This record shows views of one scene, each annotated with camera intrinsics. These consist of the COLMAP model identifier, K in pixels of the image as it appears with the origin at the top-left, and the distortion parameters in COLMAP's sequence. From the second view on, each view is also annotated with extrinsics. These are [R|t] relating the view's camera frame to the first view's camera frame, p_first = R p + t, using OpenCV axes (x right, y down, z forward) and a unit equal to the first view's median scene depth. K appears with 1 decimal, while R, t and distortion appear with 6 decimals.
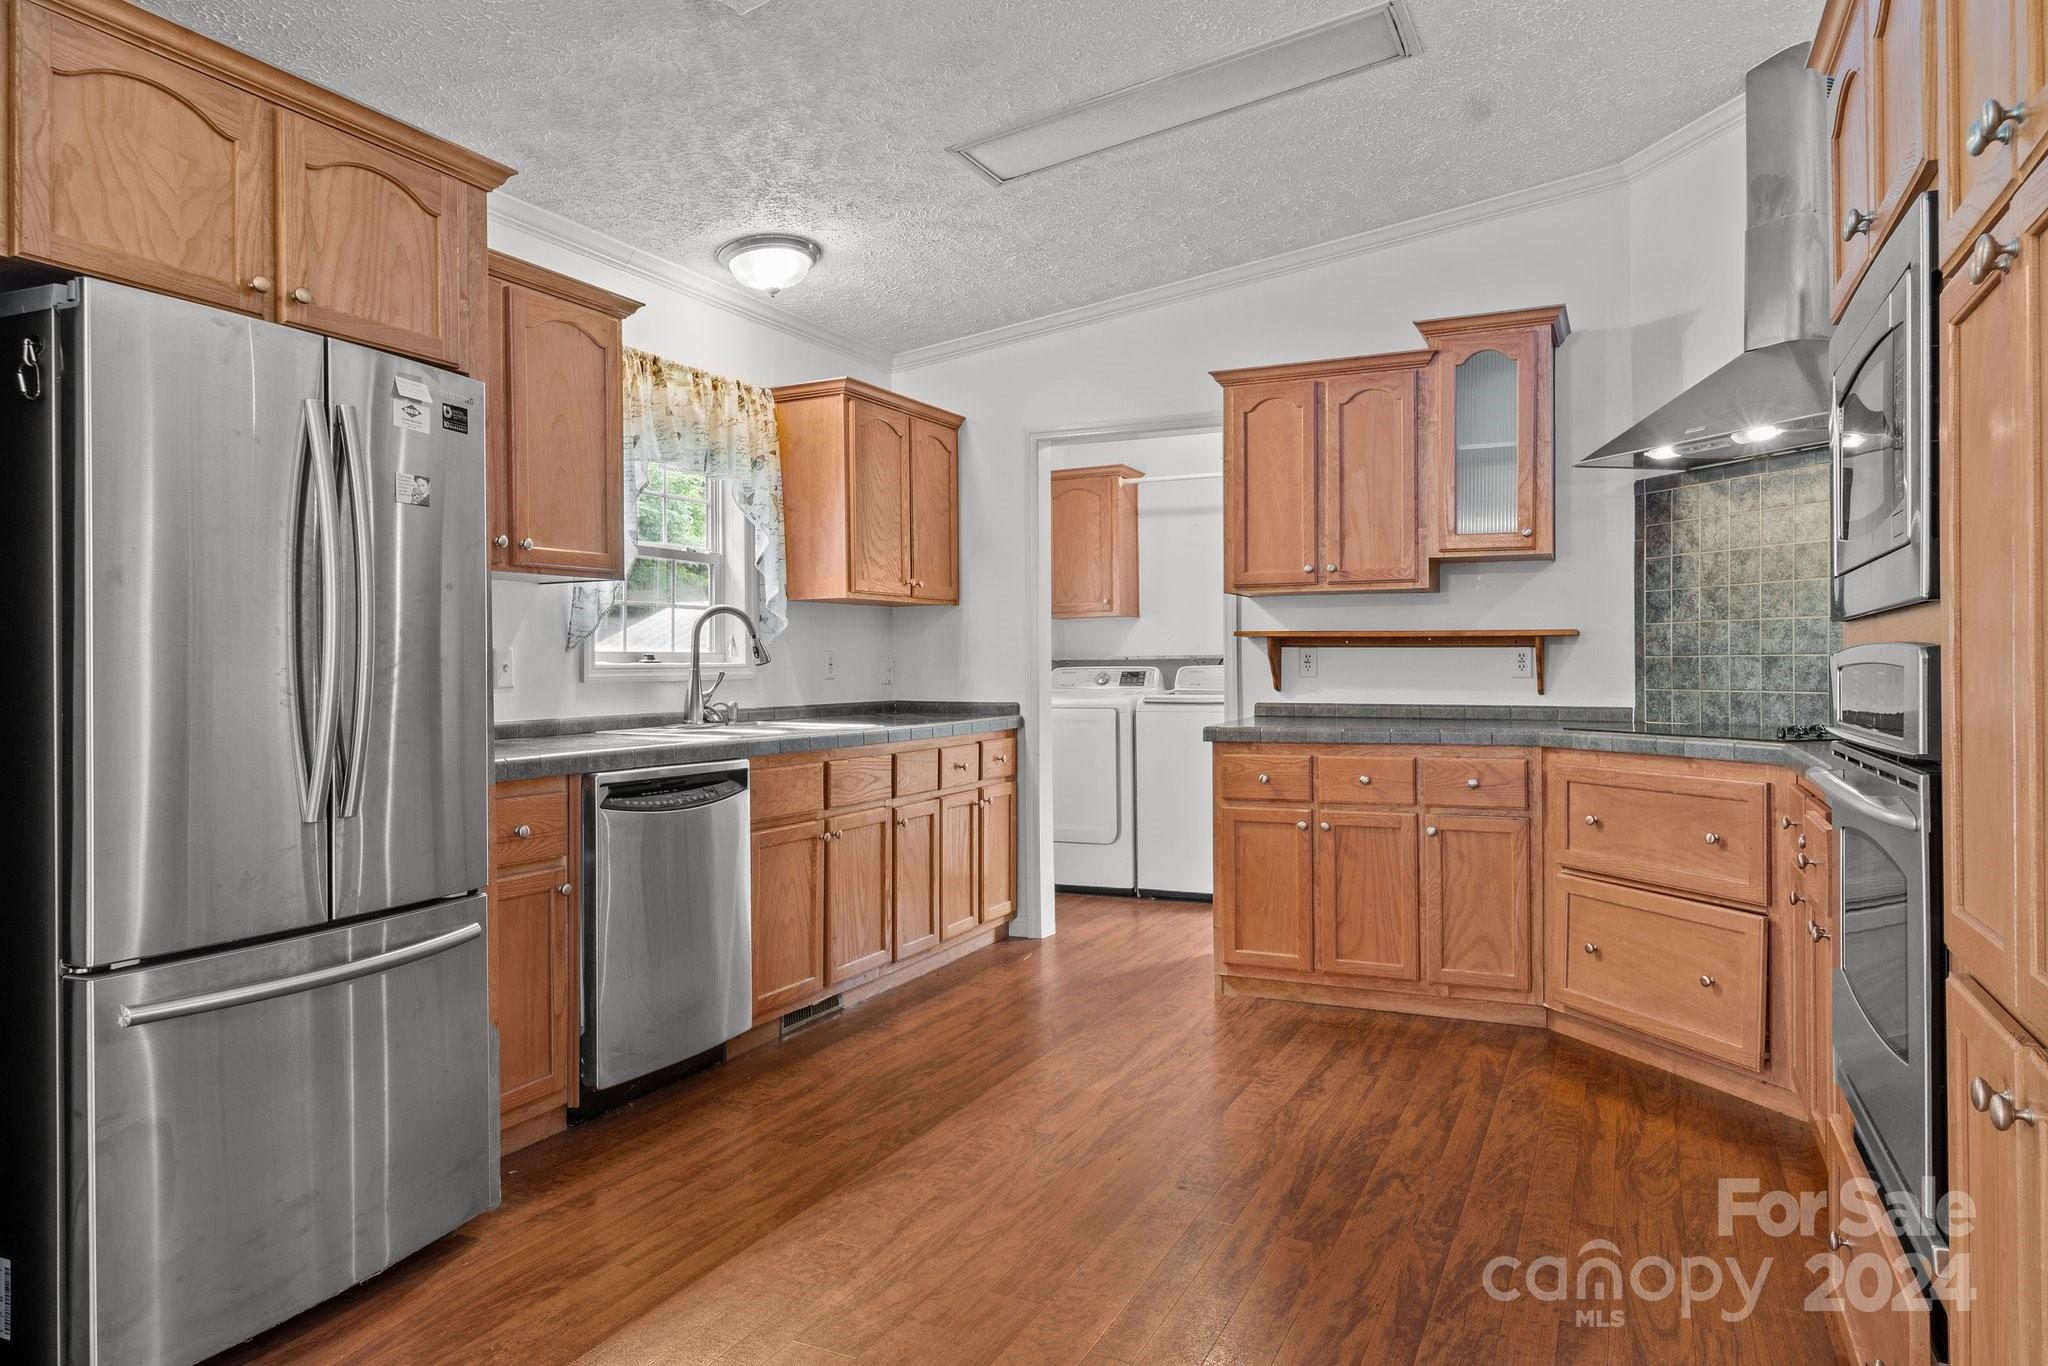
lens RADIAL K [[1268.8, 0, 1016.0], [0, 1268.8, 661.0], [0, 0, 1]] dist [-0.013788, 0.009681]
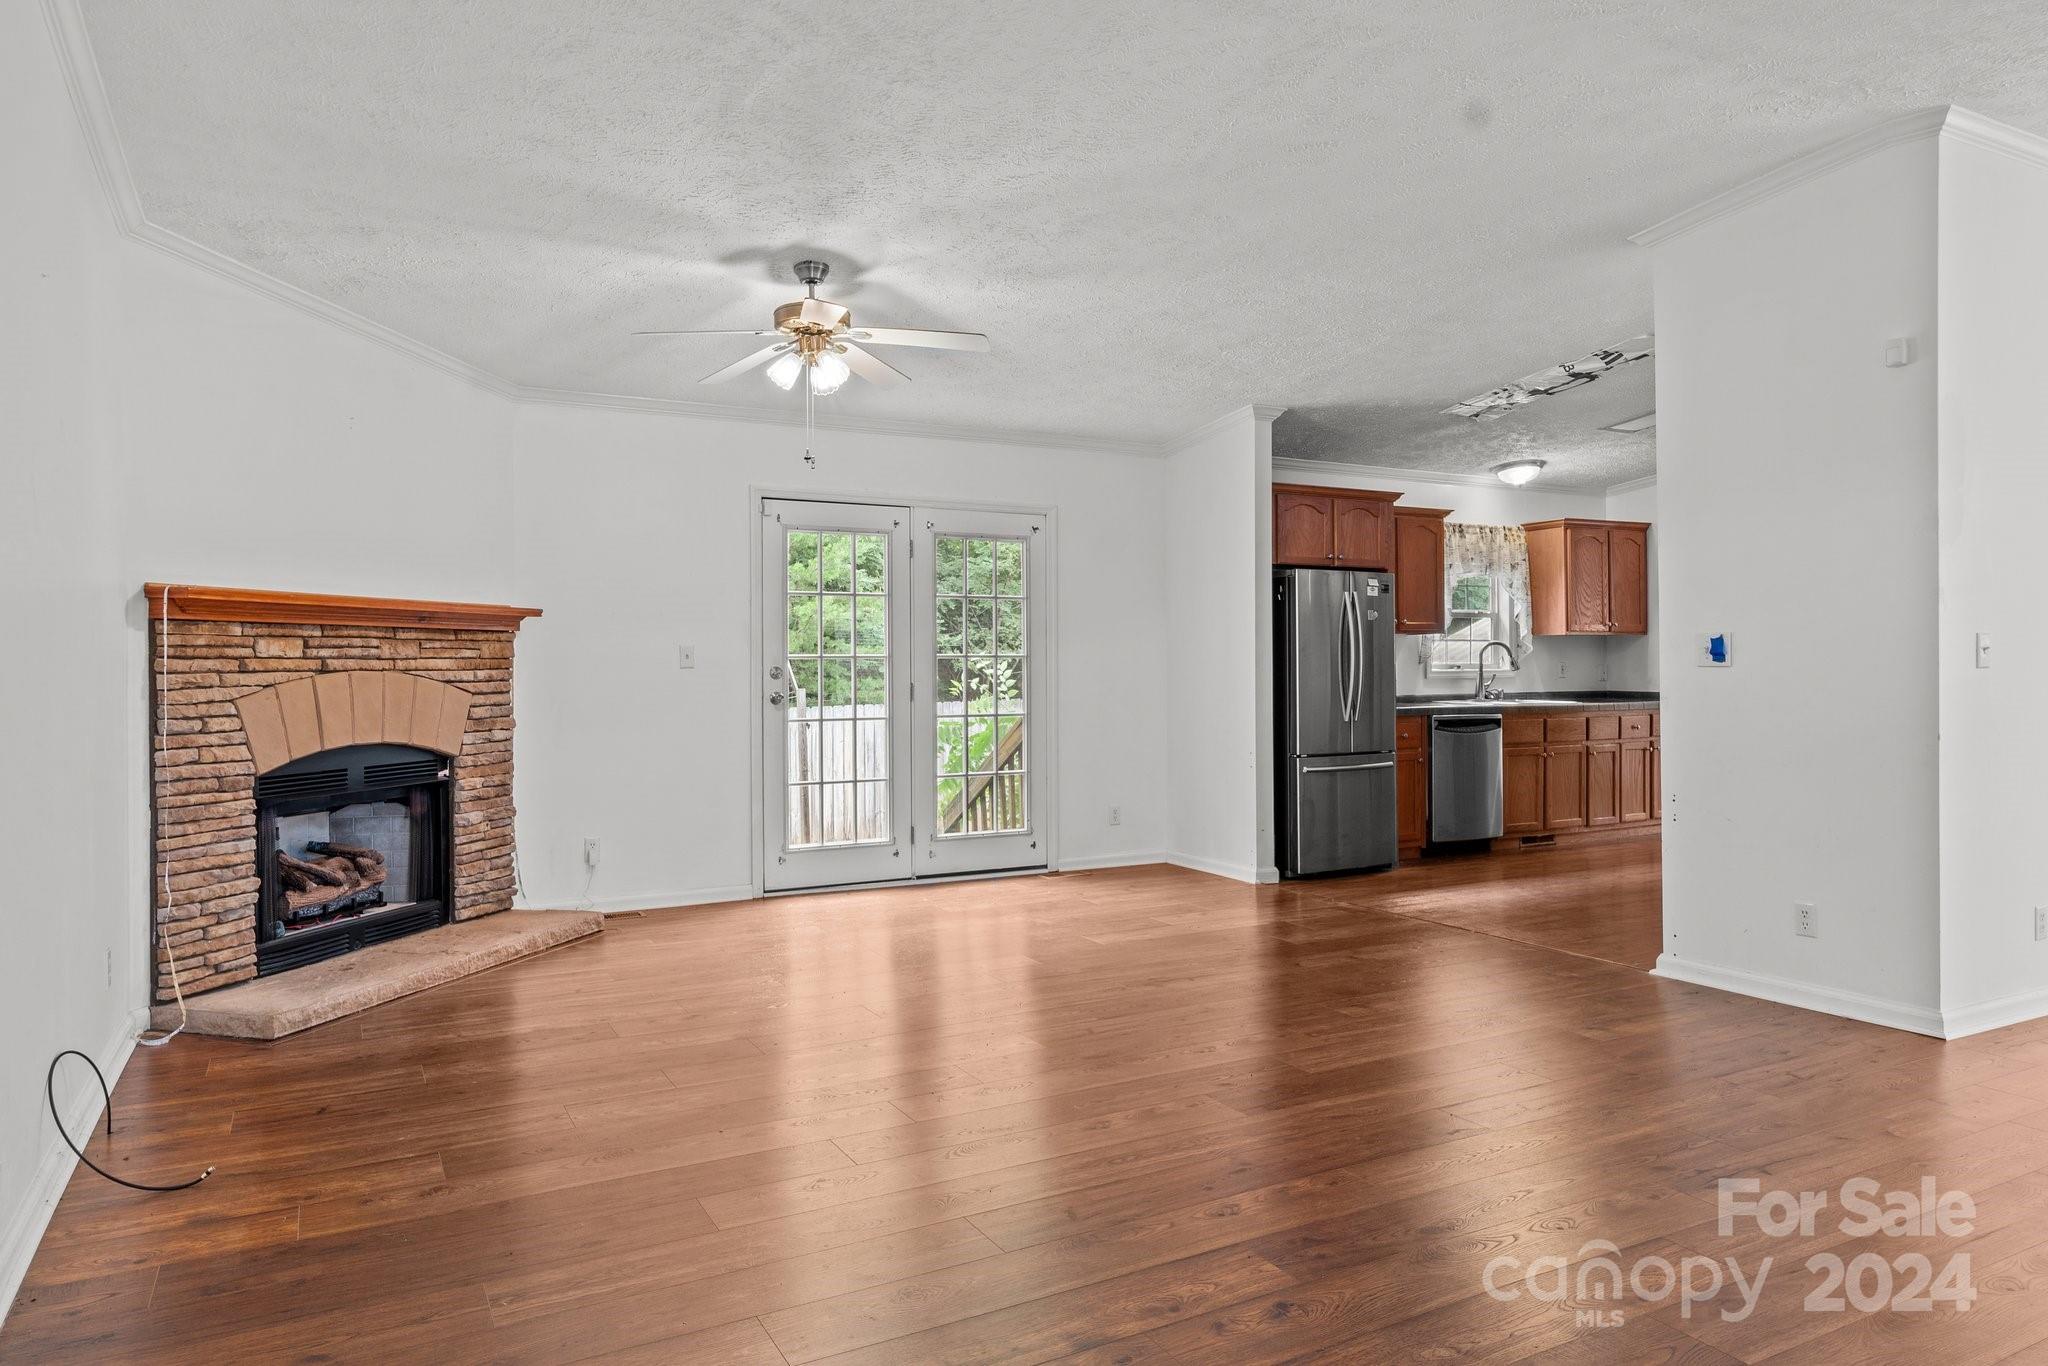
lens RADIAL K [[1268.8, 0, 1016.8], [0, 1268.8, 665.8], [0, 0, 1]] dist [-0.013788, 0.009681]
pose [[0.805706, 0.004278, -0.592301, 0.326353], [0.001120, 0.999961, 0.008746, -0.021160], [0.592315, -0.007710, 0.805670, -1.003423]]
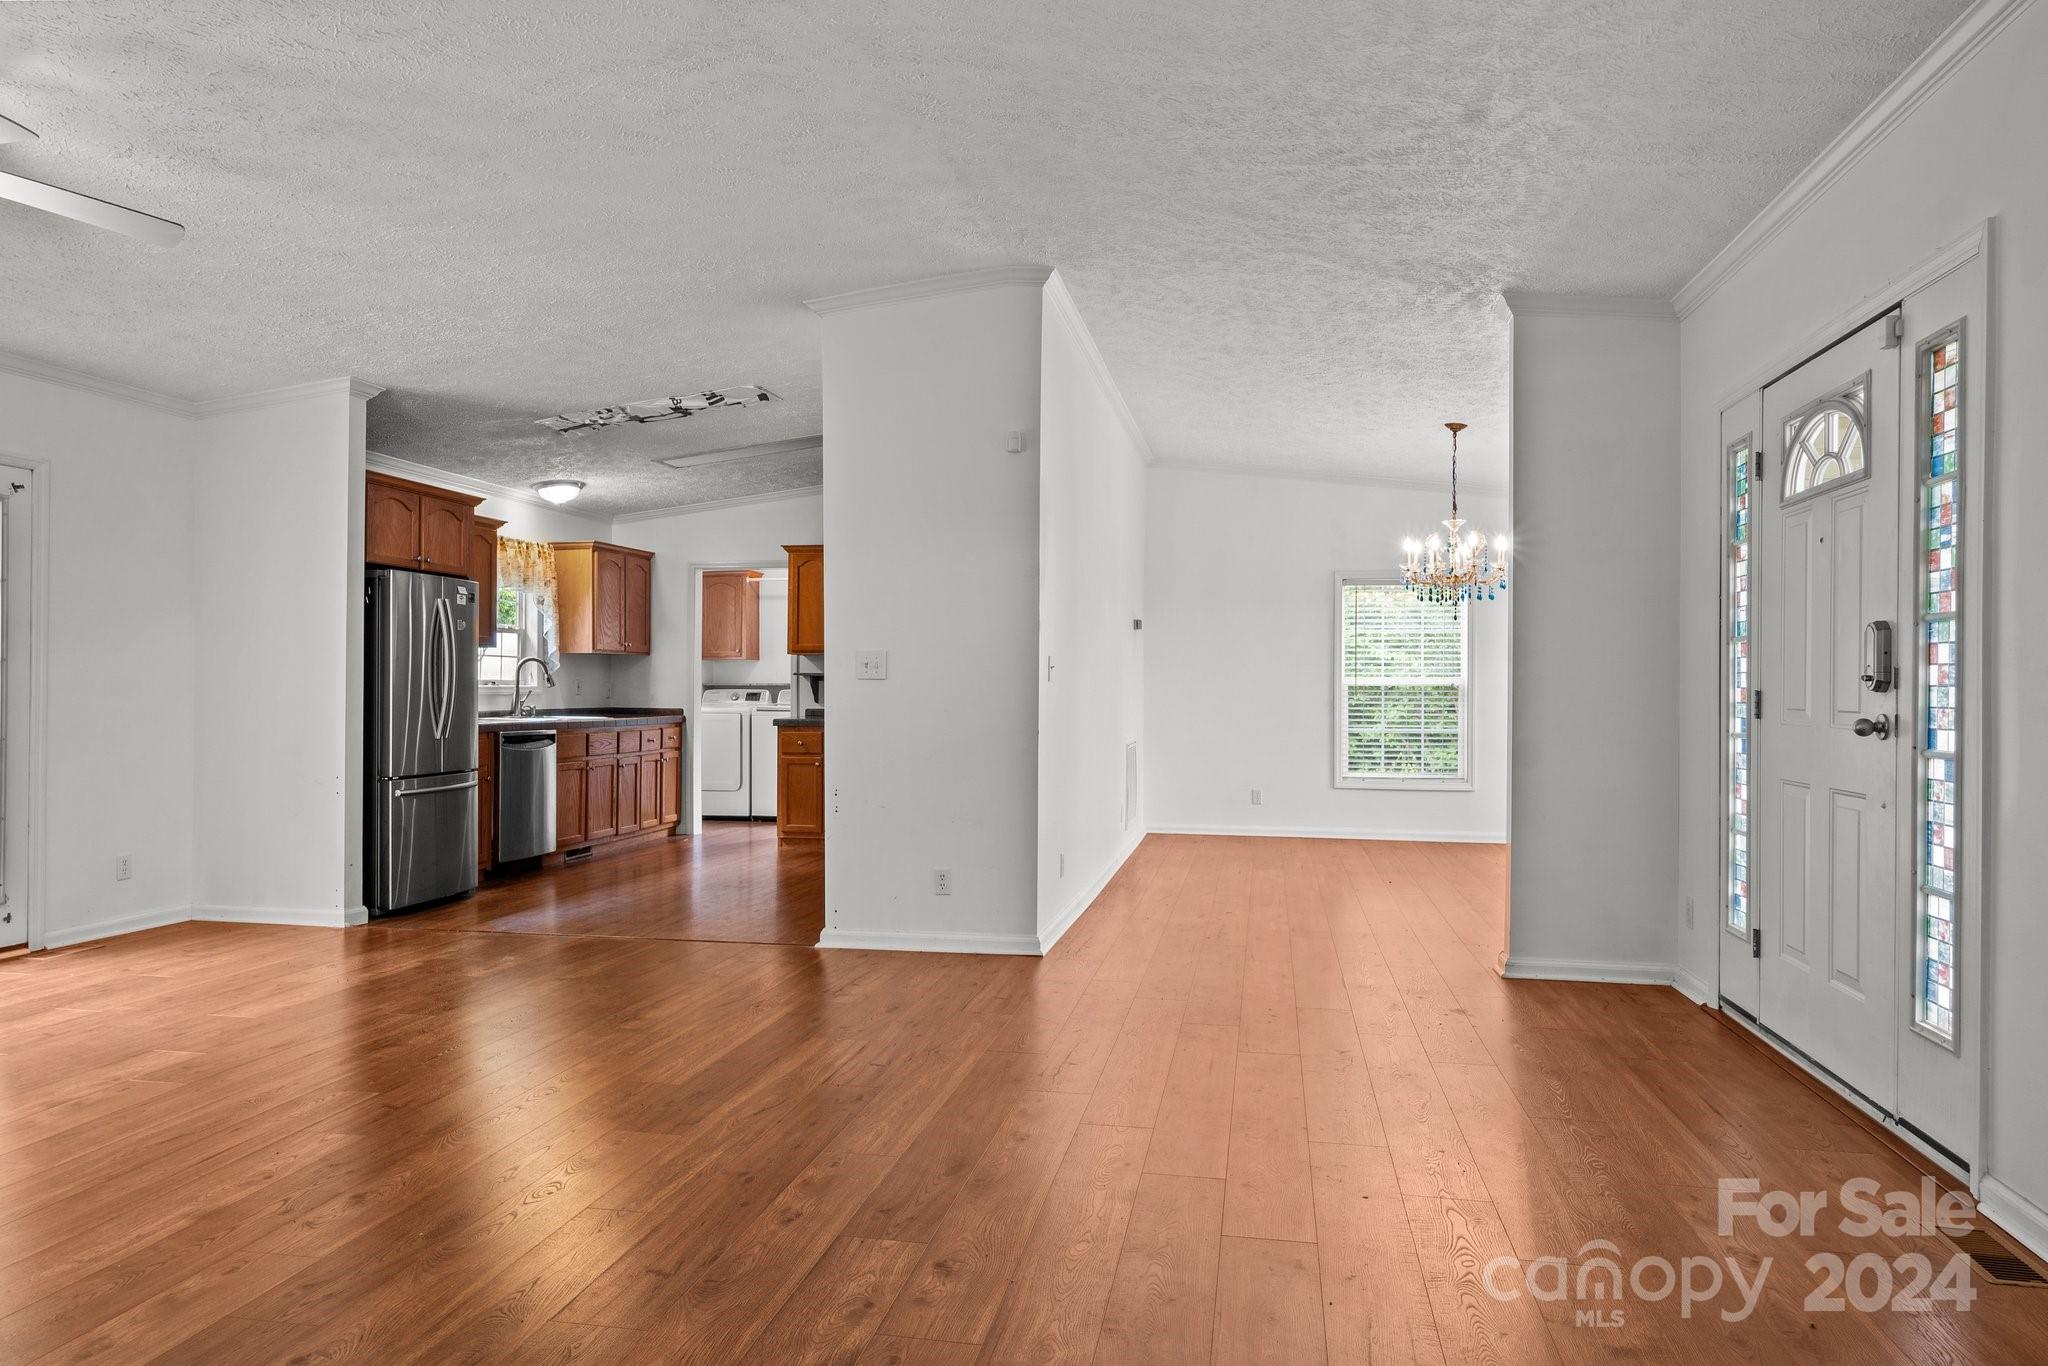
lens RADIAL K [[1268.8, 0, 1013.6], [0, 1268.8, 685.8], [0, 0, 1]] dist [-0.013788, 0.009681]
pose [[0.968211, 0.011017, 0.249893, 0.008068], [-0.011398, 0.999935, 0.000078, -0.006651], [-0.249876, -0.002923, 0.968273, -1.061114]]
